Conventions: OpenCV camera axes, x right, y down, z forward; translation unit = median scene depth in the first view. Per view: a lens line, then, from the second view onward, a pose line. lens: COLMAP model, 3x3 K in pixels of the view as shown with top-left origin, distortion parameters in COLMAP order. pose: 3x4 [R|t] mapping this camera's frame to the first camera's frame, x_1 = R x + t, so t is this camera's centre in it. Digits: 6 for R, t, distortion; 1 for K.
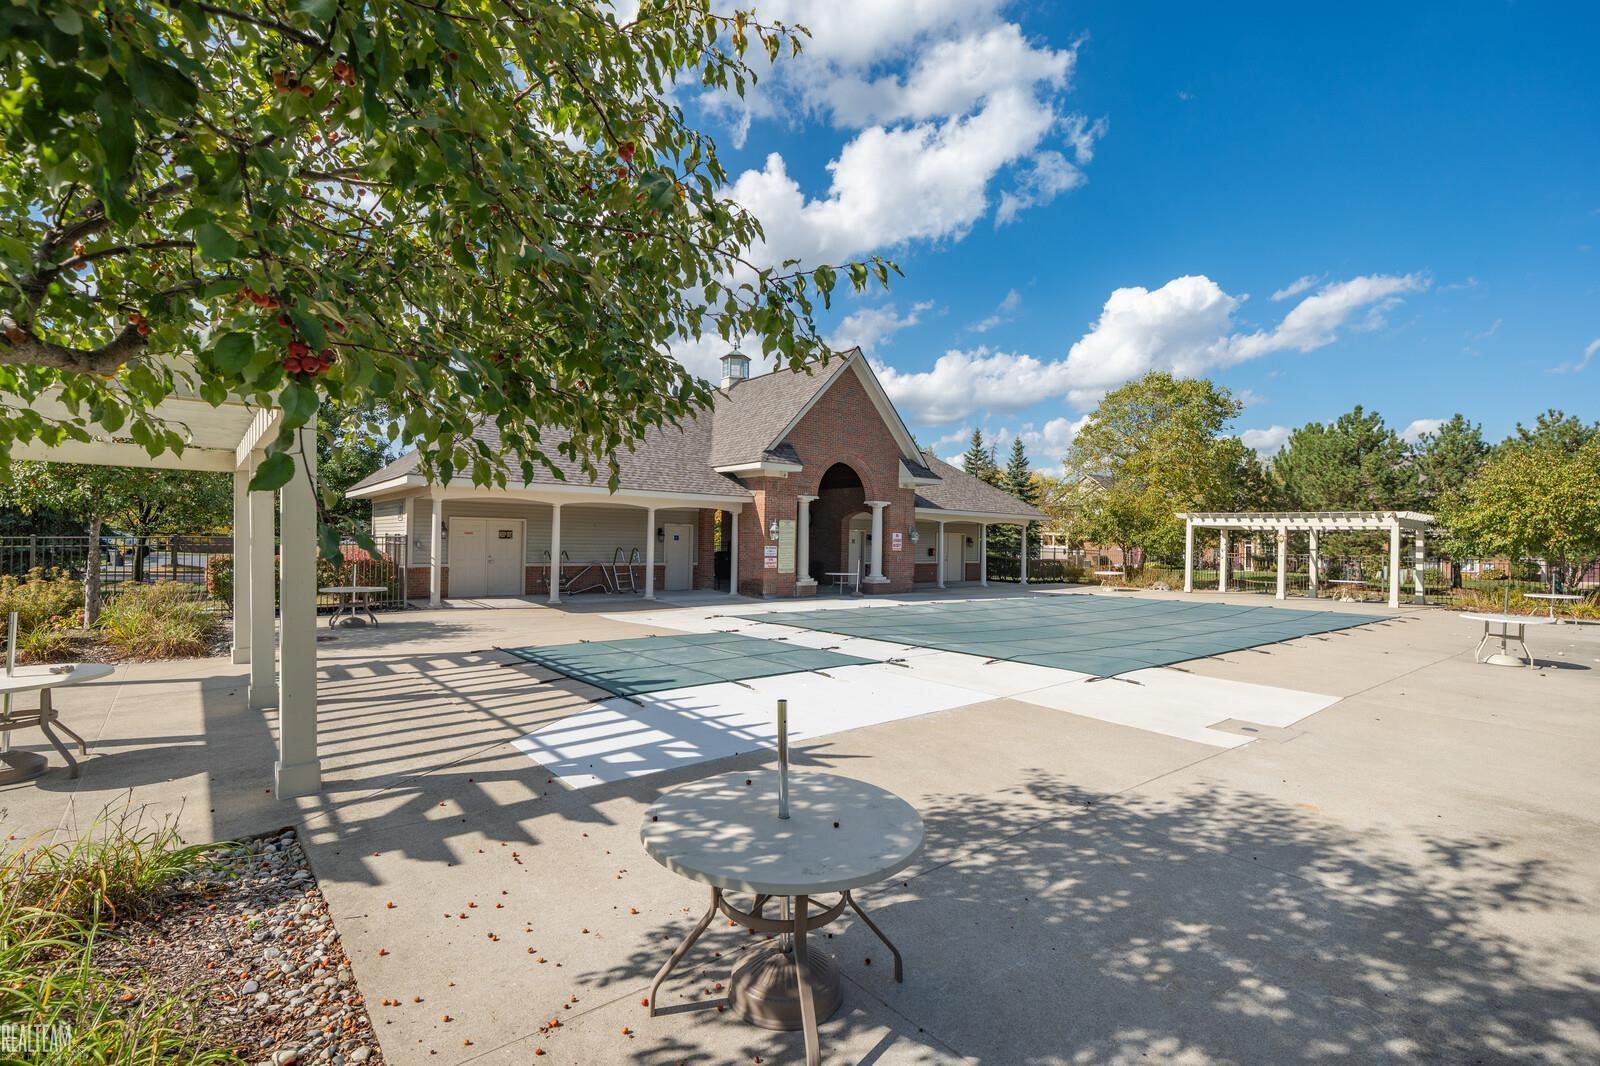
lens RADIAL K [[736.7, 0, 799.8], [0, 736.7, 538.9], [0, 0, 1]] dist [0.004881, 0.000261]
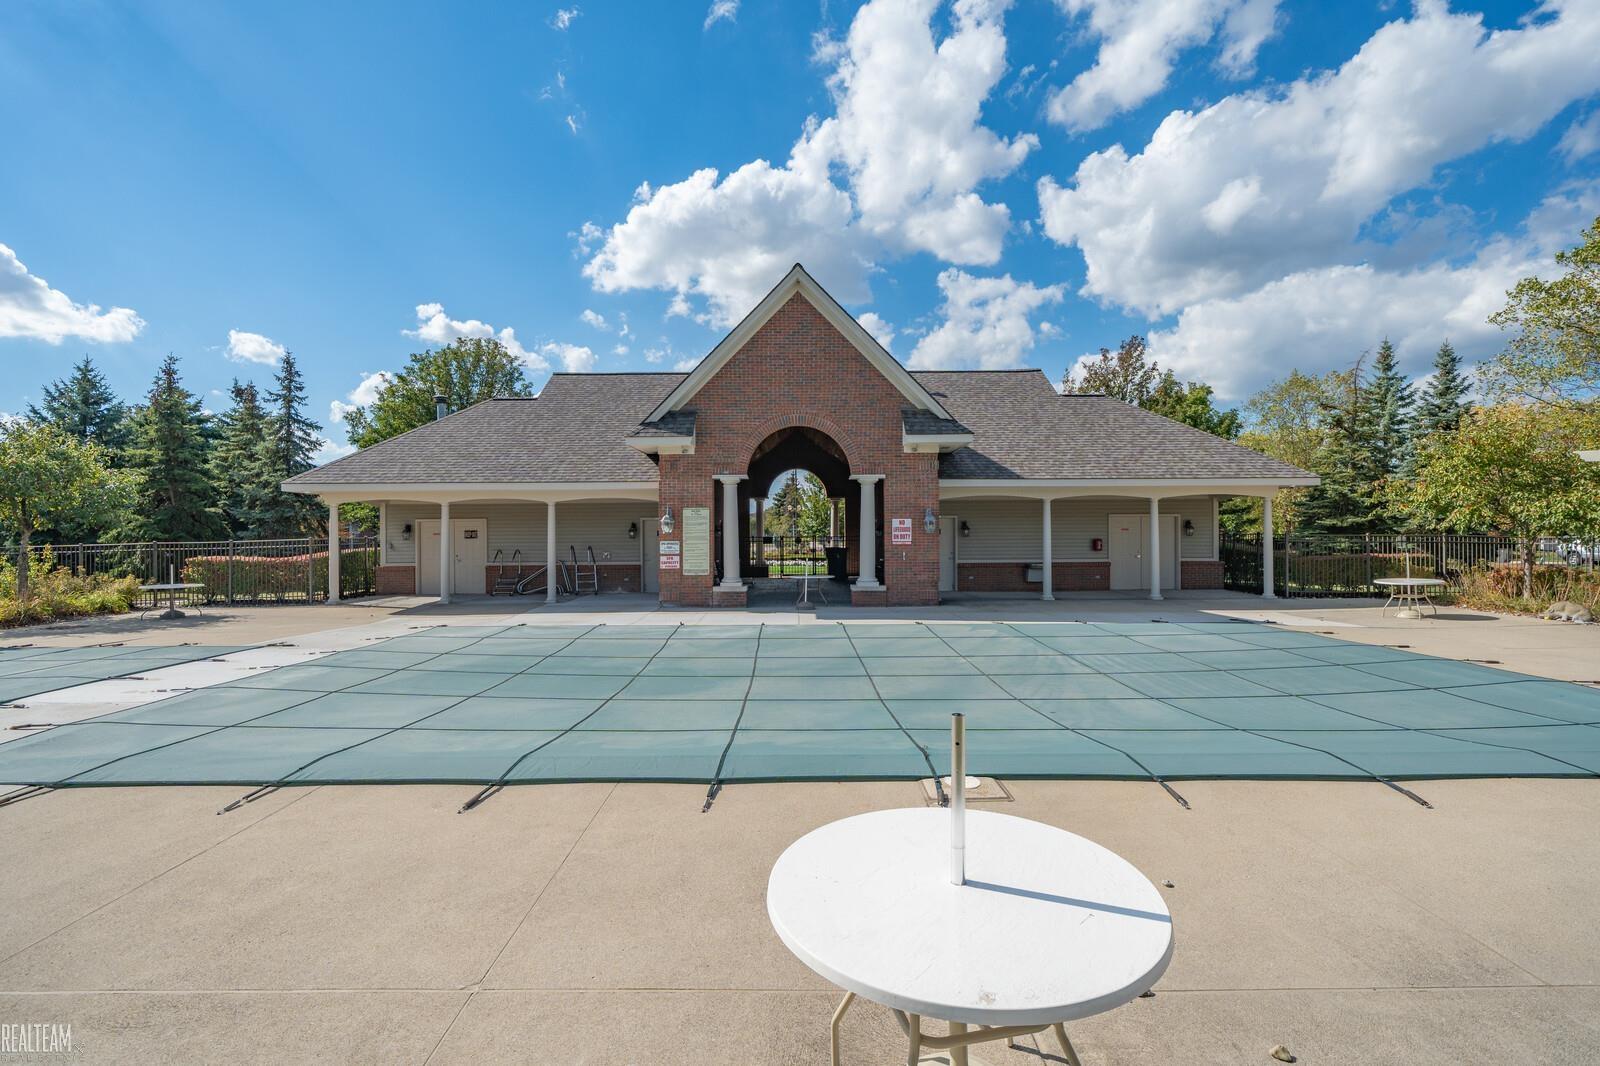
lens RADIAL K [[736.7, 0, 801.9], [0, 736.7, 534.0], [0, 0, 1]] dist [0.004881, 0.000261]
pose [[0.768638, -0.022201, -0.639299, 0.556810], [0.021857, 0.999725, -0.008439, 0.011203], [0.639311, -0.007487, 0.768912, 0.457591]]
